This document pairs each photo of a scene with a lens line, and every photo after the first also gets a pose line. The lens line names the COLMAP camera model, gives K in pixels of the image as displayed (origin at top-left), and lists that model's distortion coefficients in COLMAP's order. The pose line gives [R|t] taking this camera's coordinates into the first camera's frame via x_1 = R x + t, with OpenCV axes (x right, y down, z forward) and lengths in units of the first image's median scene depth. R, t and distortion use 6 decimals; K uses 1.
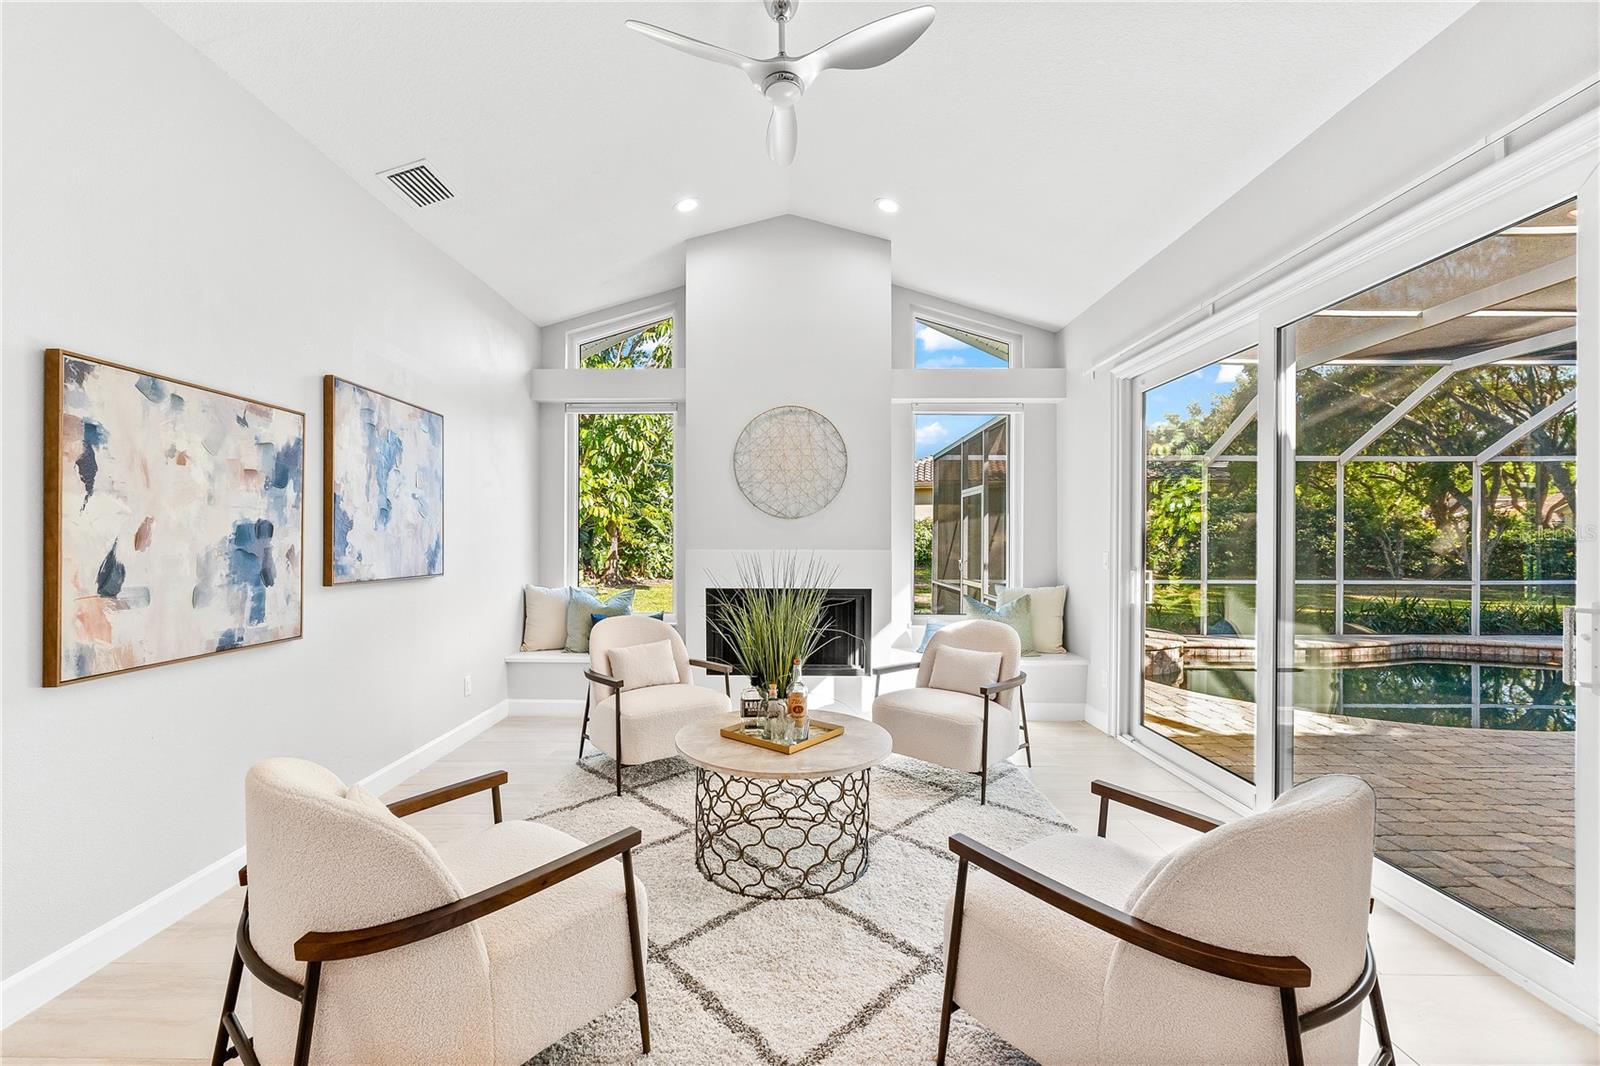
lens RADIAL K [[668.4, 0, 795.5], [0, 668.4, 538.3], [0, 0, 1]] dist [-0.002189, -0.000273]
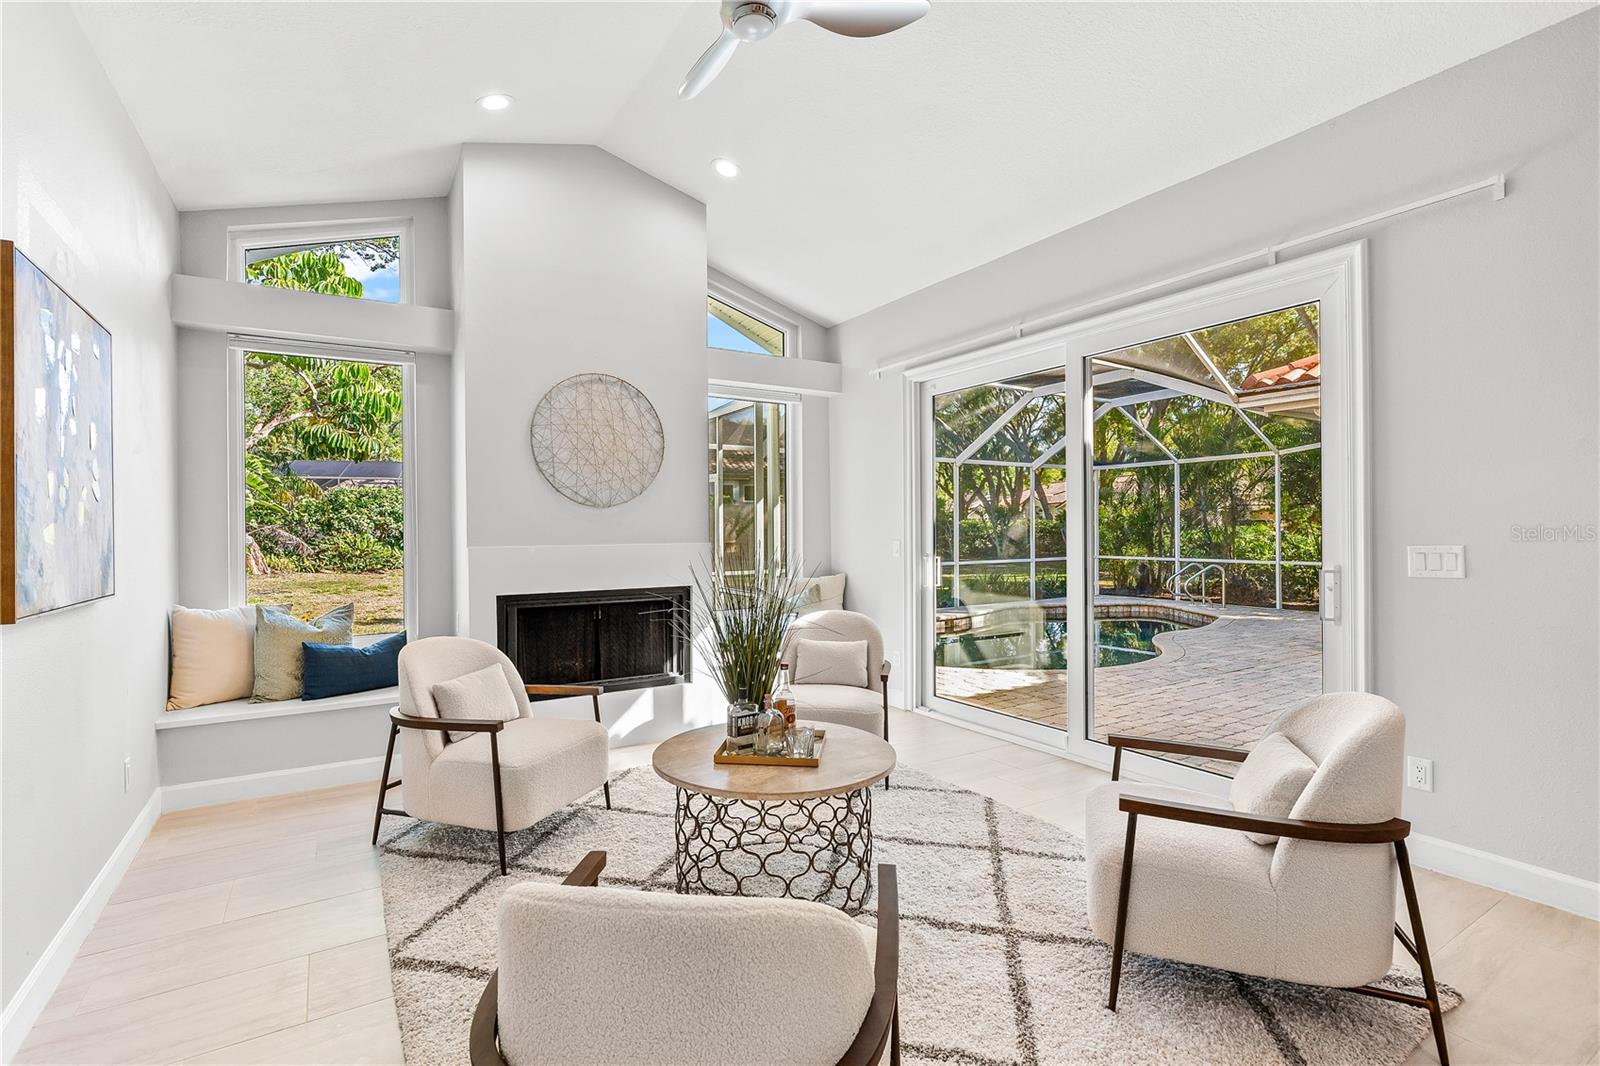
lens RADIAL K [[730.4, 0, 796.4], [0, 730.4, 527.1], [0, 0, 1]] dist [-0.001844, 0.000233]
pose [[0.844891, -0.006661, 0.534897, -0.294594], [0.008700, 0.999961, -0.001290, -0.000952], [-0.534868, 0.005744, 0.844916, 0.090480]]
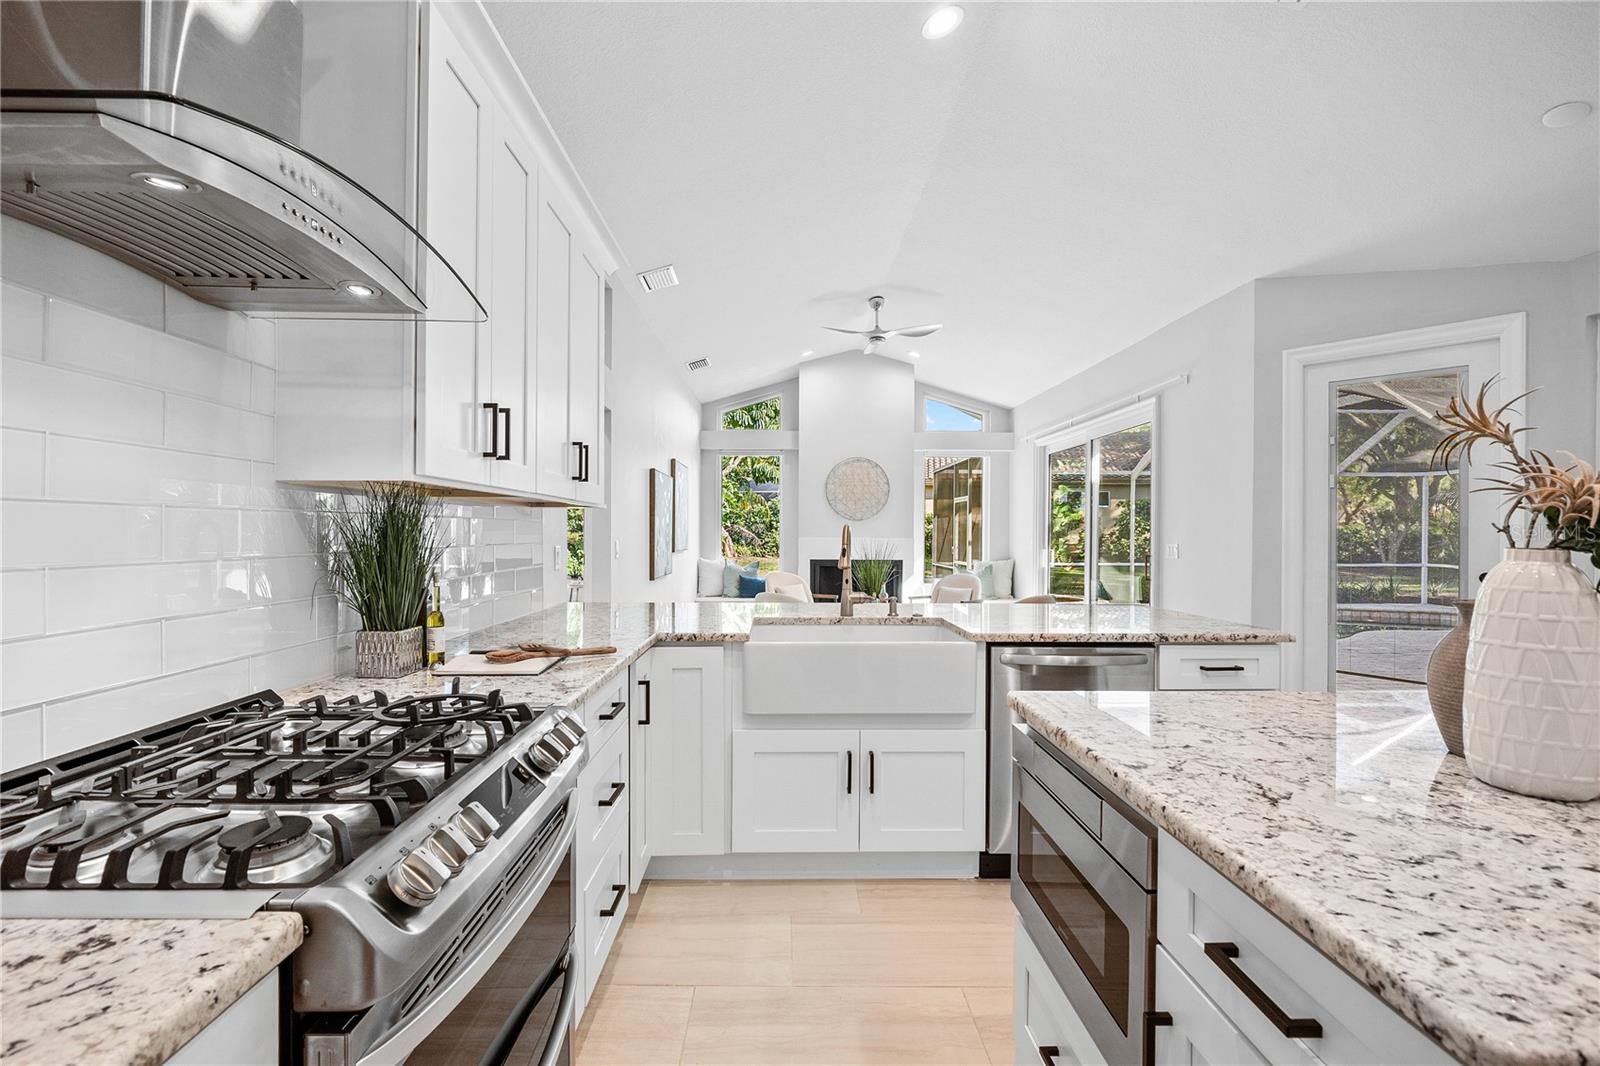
lens RADIAL K [[695.8, 0, 797.4], [0, 695.8, 526.4], [0, 0, 1]] dist [-0.001625, -0.000139]
pose [[0.999771, 0.003826, 0.021035, -0.207334], [-0.003735, 0.999983, -0.004384, -0.005056], [-0.021051, 0.004304, 0.999769, -0.853088]]
